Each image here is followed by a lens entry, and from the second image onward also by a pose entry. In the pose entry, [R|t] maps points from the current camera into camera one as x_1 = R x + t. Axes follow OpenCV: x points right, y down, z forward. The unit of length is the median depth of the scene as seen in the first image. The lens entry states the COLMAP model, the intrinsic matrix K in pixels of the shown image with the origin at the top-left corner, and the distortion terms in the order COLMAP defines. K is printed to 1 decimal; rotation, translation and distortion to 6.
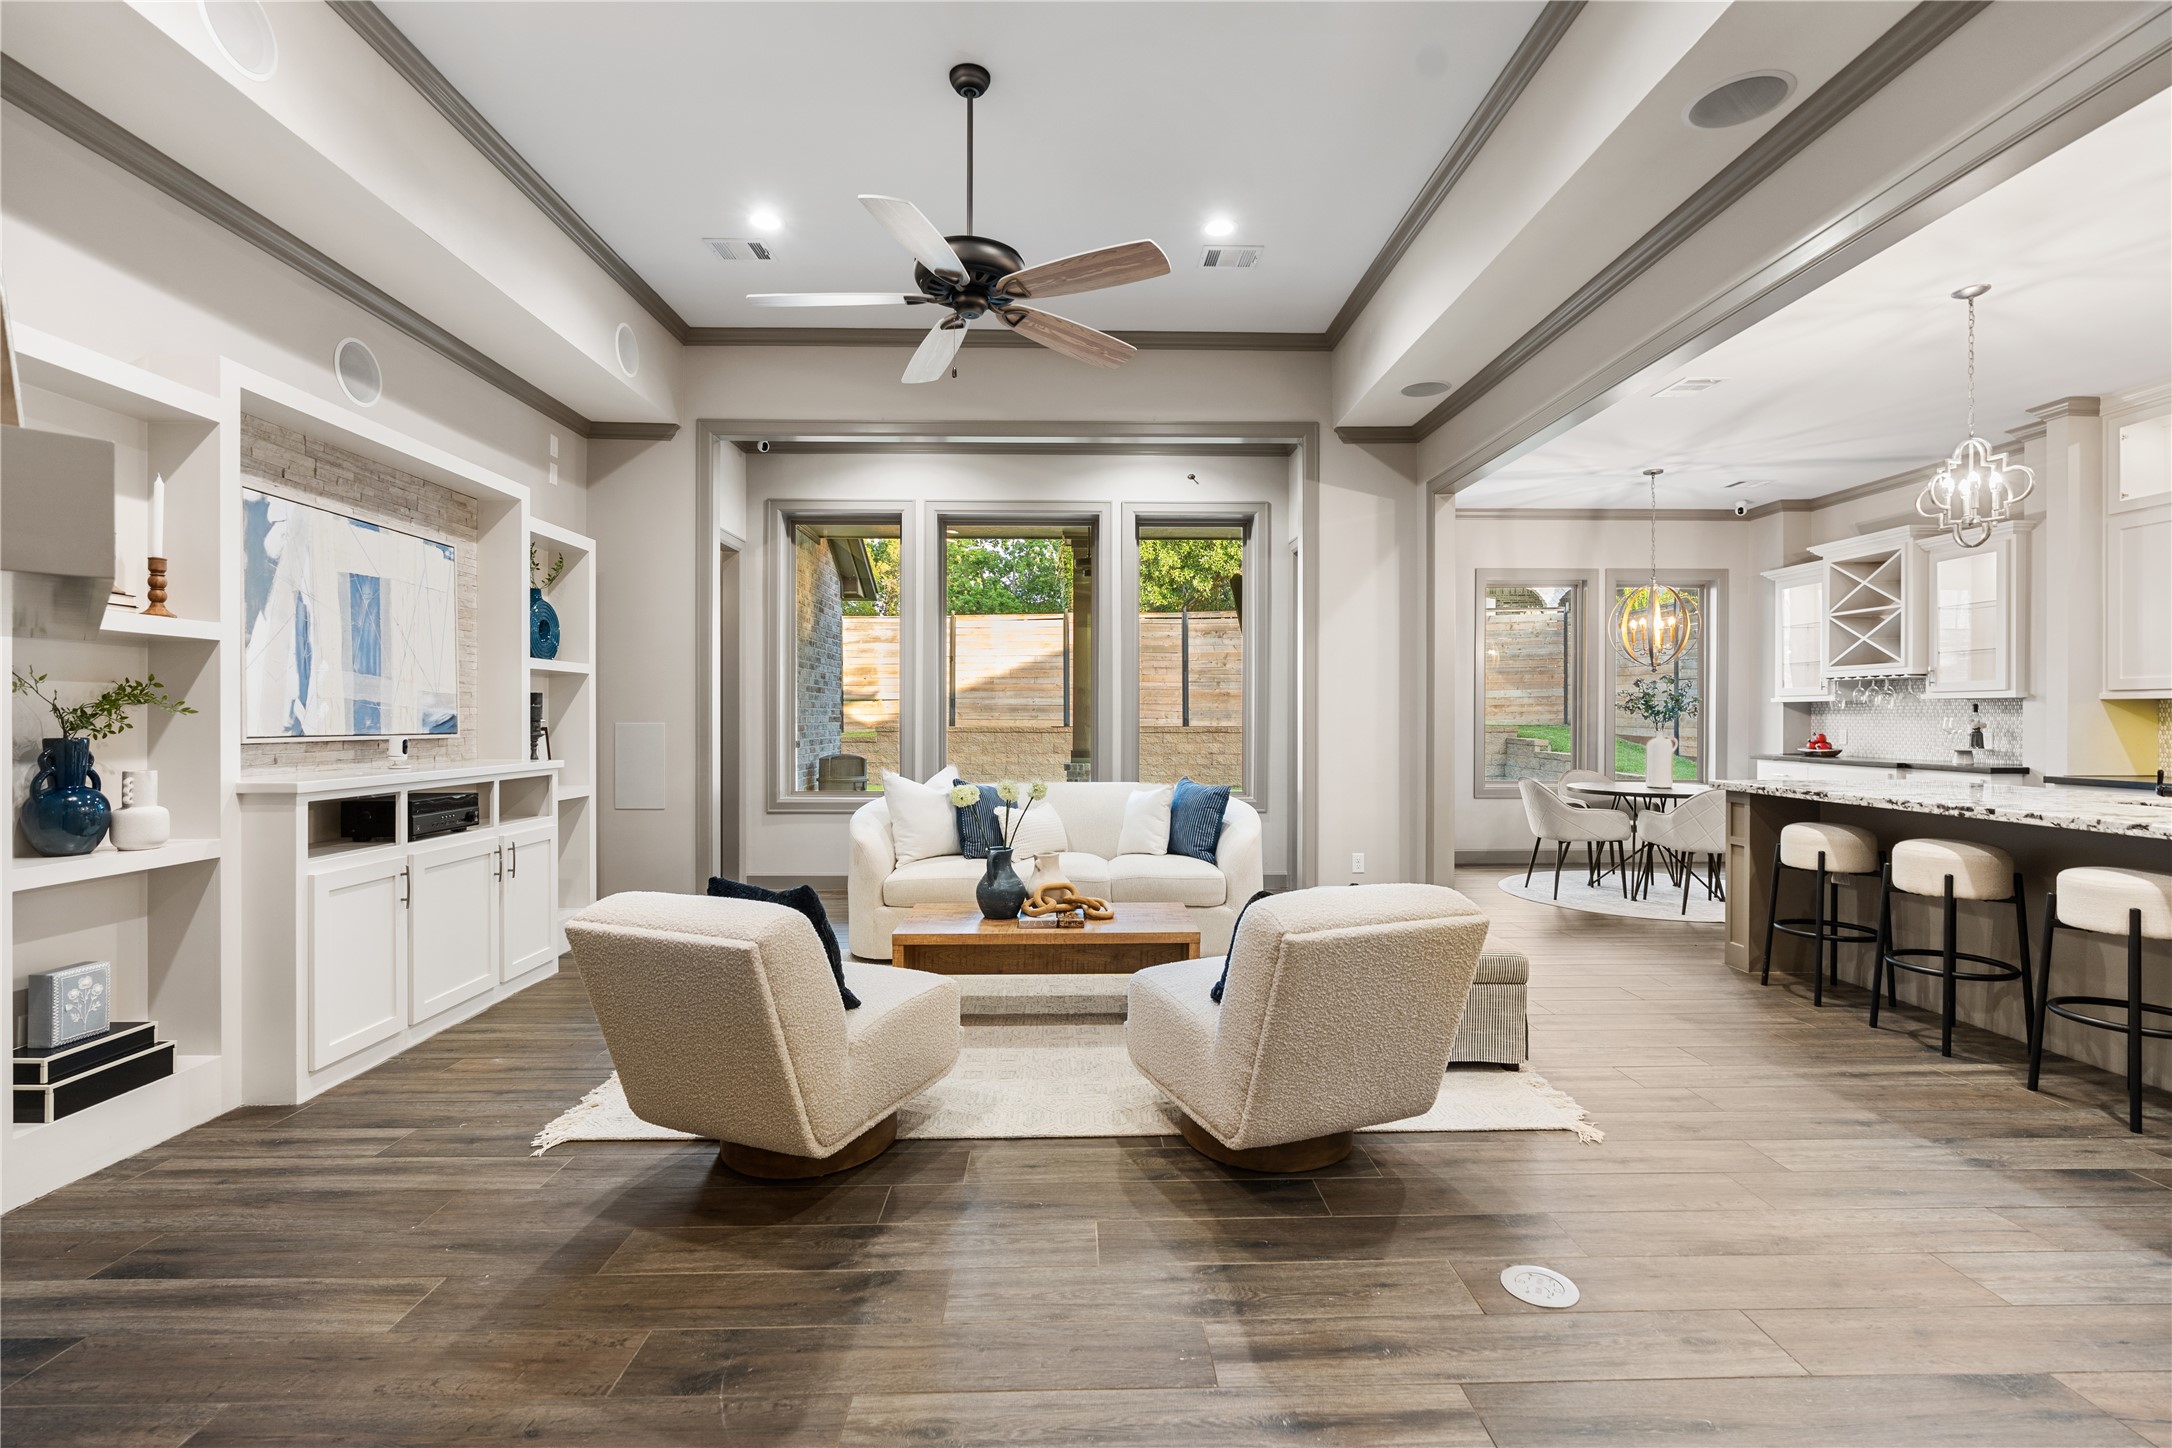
lens RADIAL K [[974.1, 0, 1085.3], [0, 974.1, 720.6], [0, 0, 1]] dist [-0.009690, 0.004113]
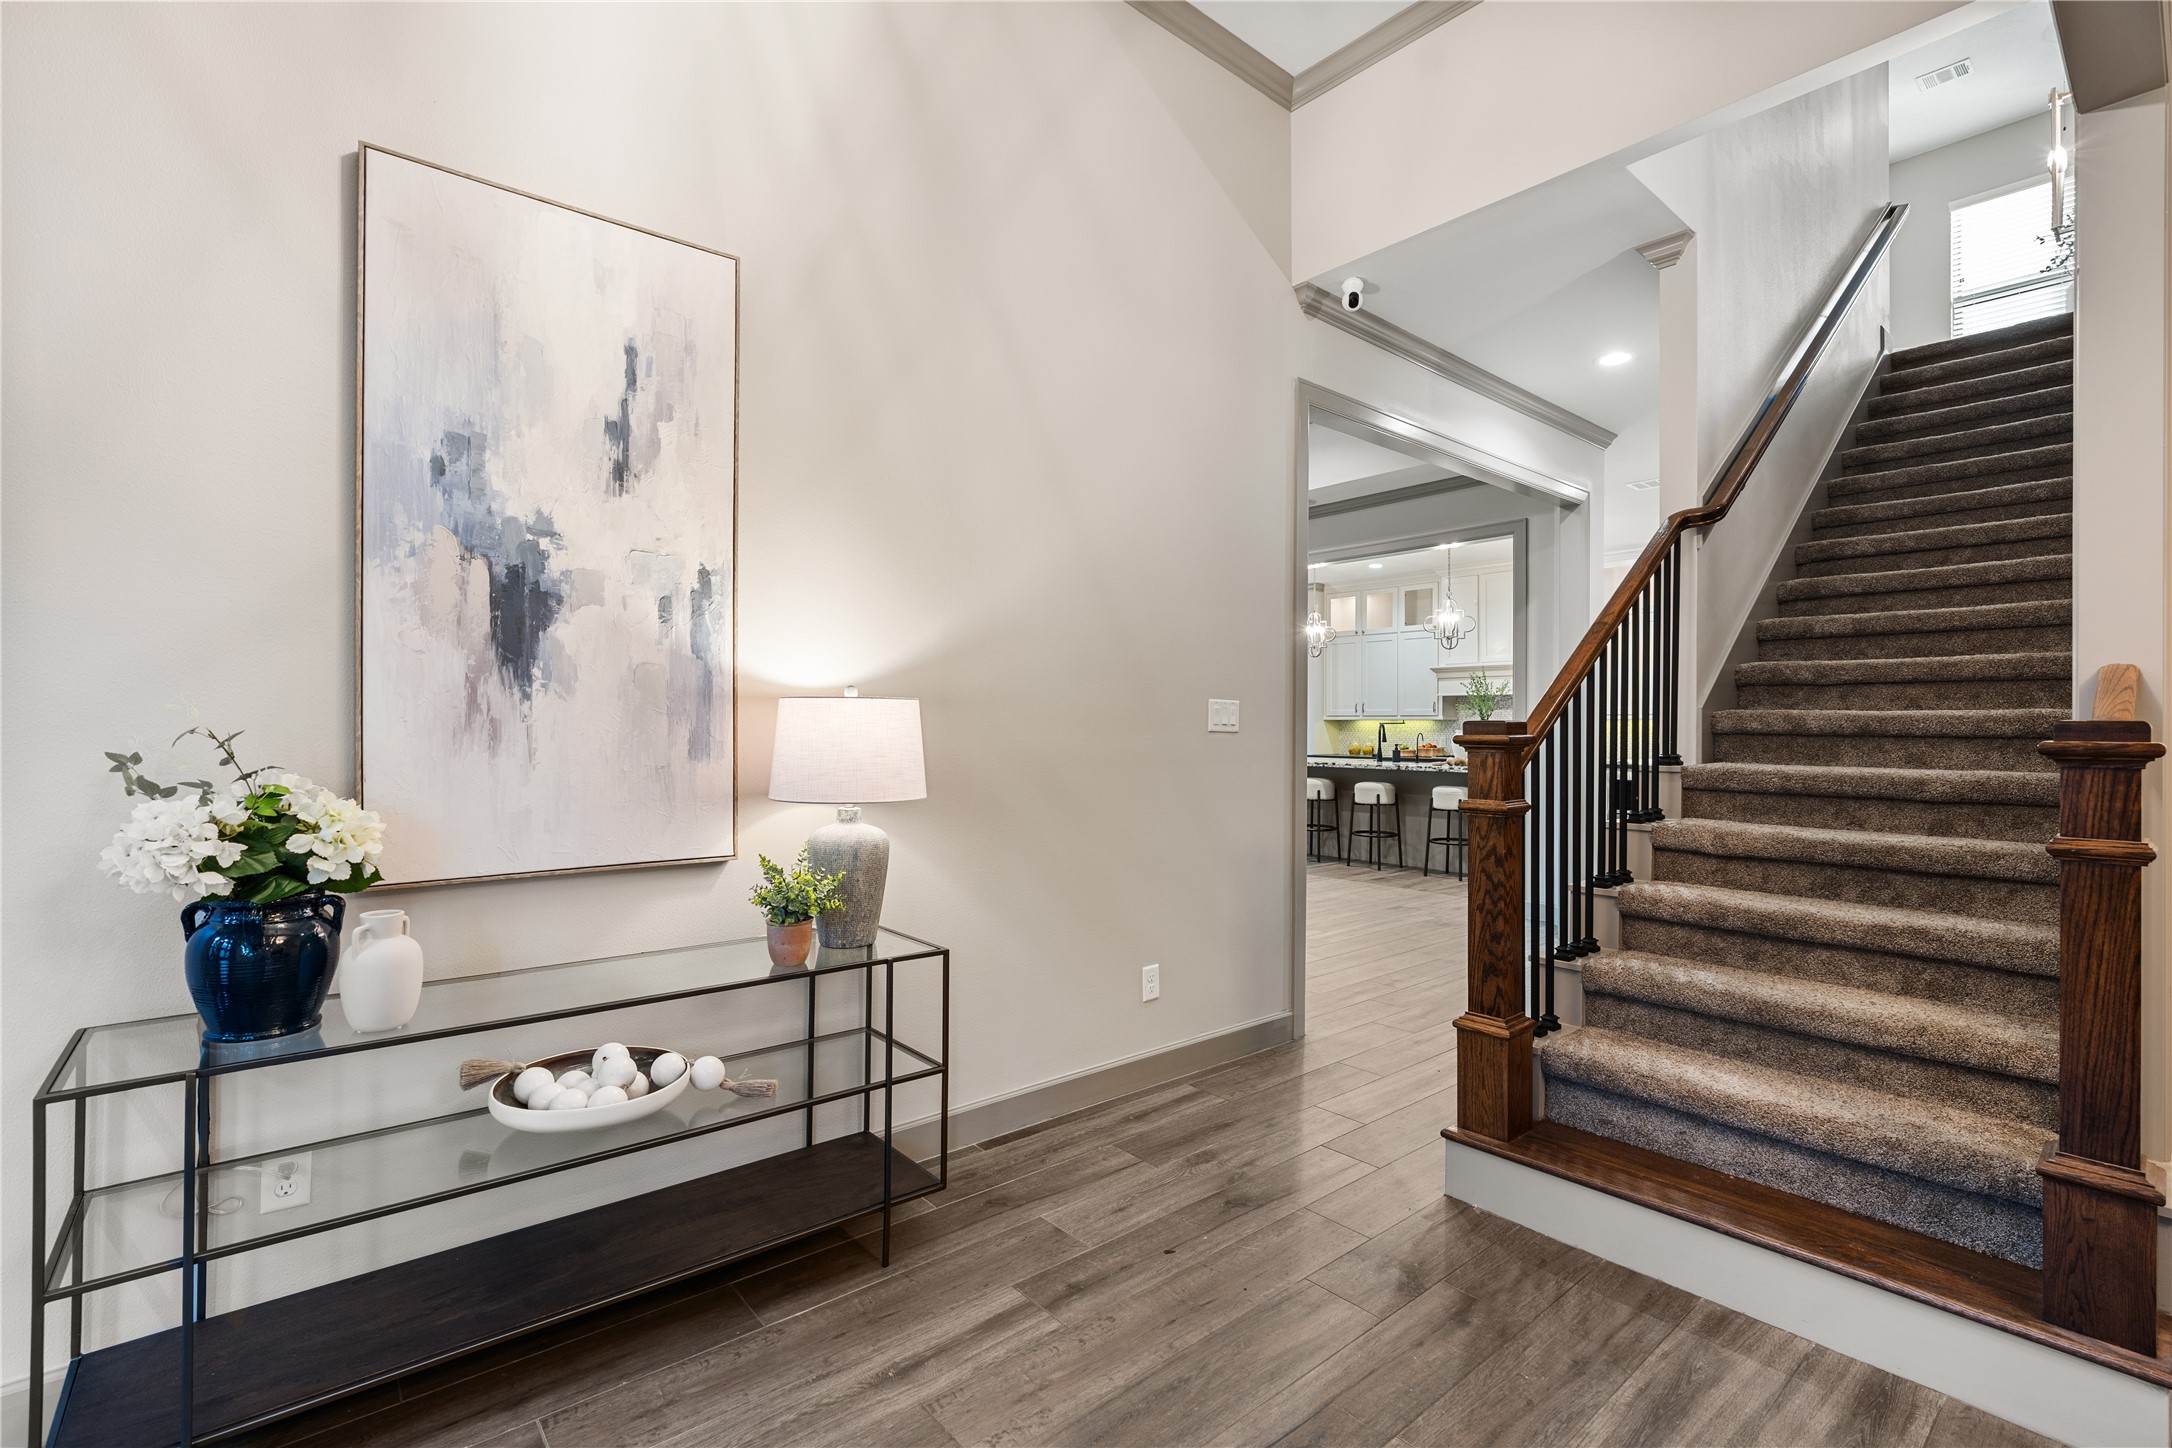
lens RADIAL K [[974.1, 0, 1097.6], [0, 974.1, 720.1], [0, 0, 1]] dist [-0.009690, 0.004113]
pose [[0.767072, 0.007903, 0.641512, -0.819656], [-0.001225, 0.999940, -0.010855, 0.003914], [-0.641559, 0.007541, 0.767036, -0.397919]]
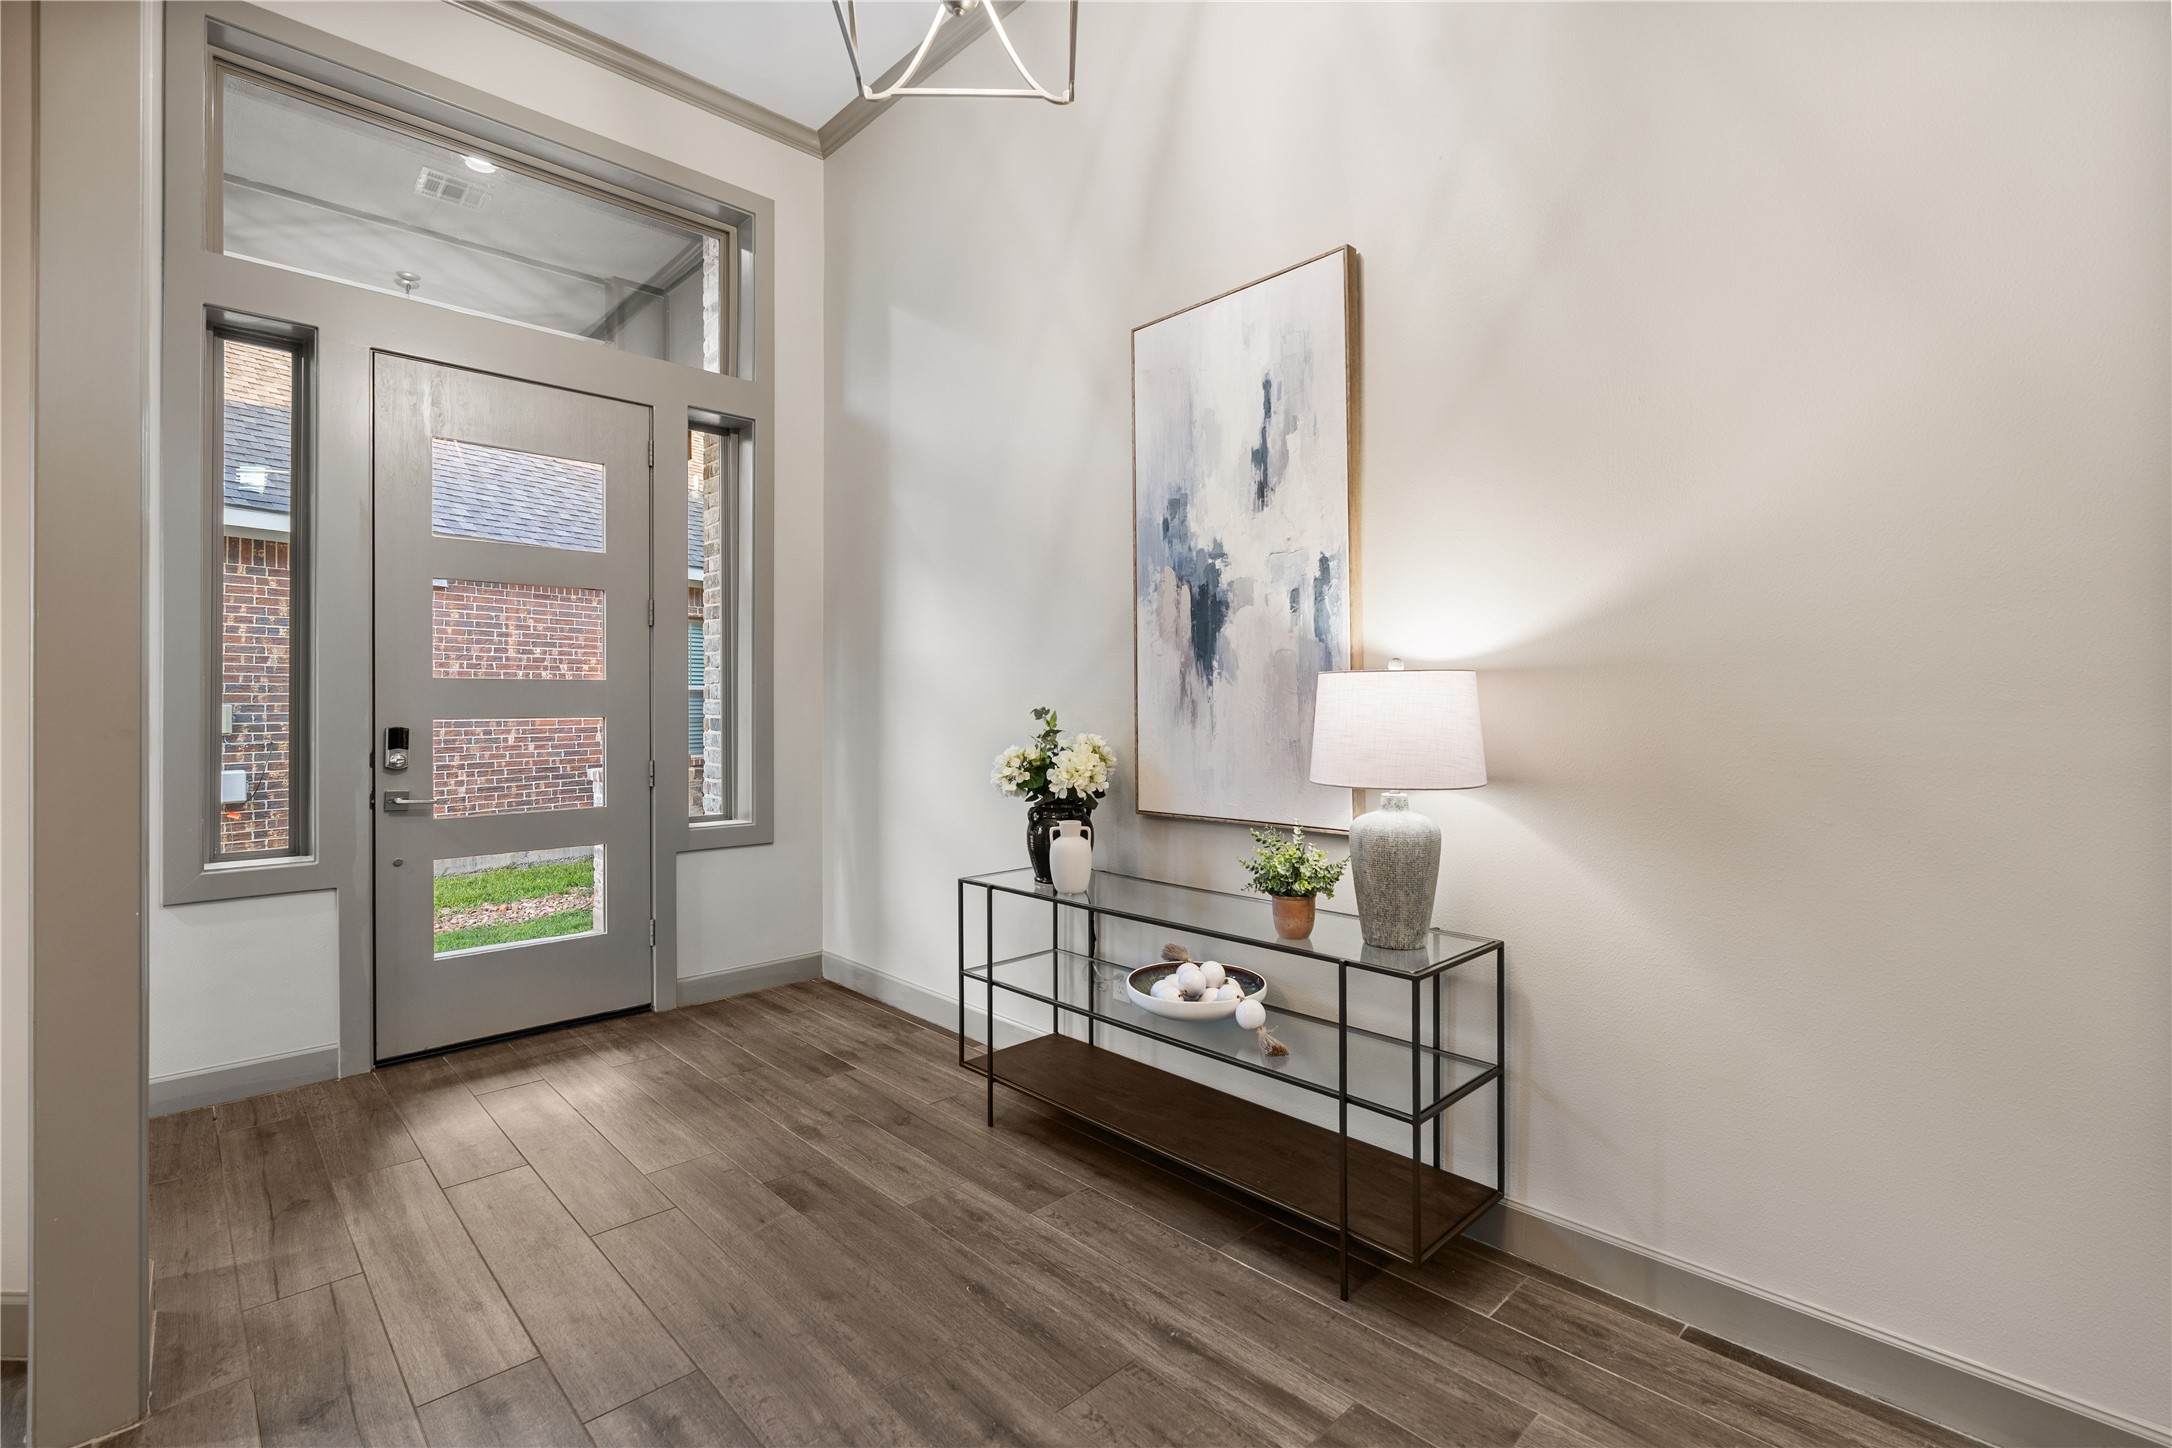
lens RADIAL K [[974.1, 0, 1080.0], [0, 974.1, 709.9], [0, 0, 1]] dist [-0.009690, 0.004113]
pose [[0.682596, -0.000214, -0.730796, -0.403510], [-0.005447, 0.999971, -0.005381, 0.007946], [0.730776, 0.007654, 0.682575, -0.350268]]
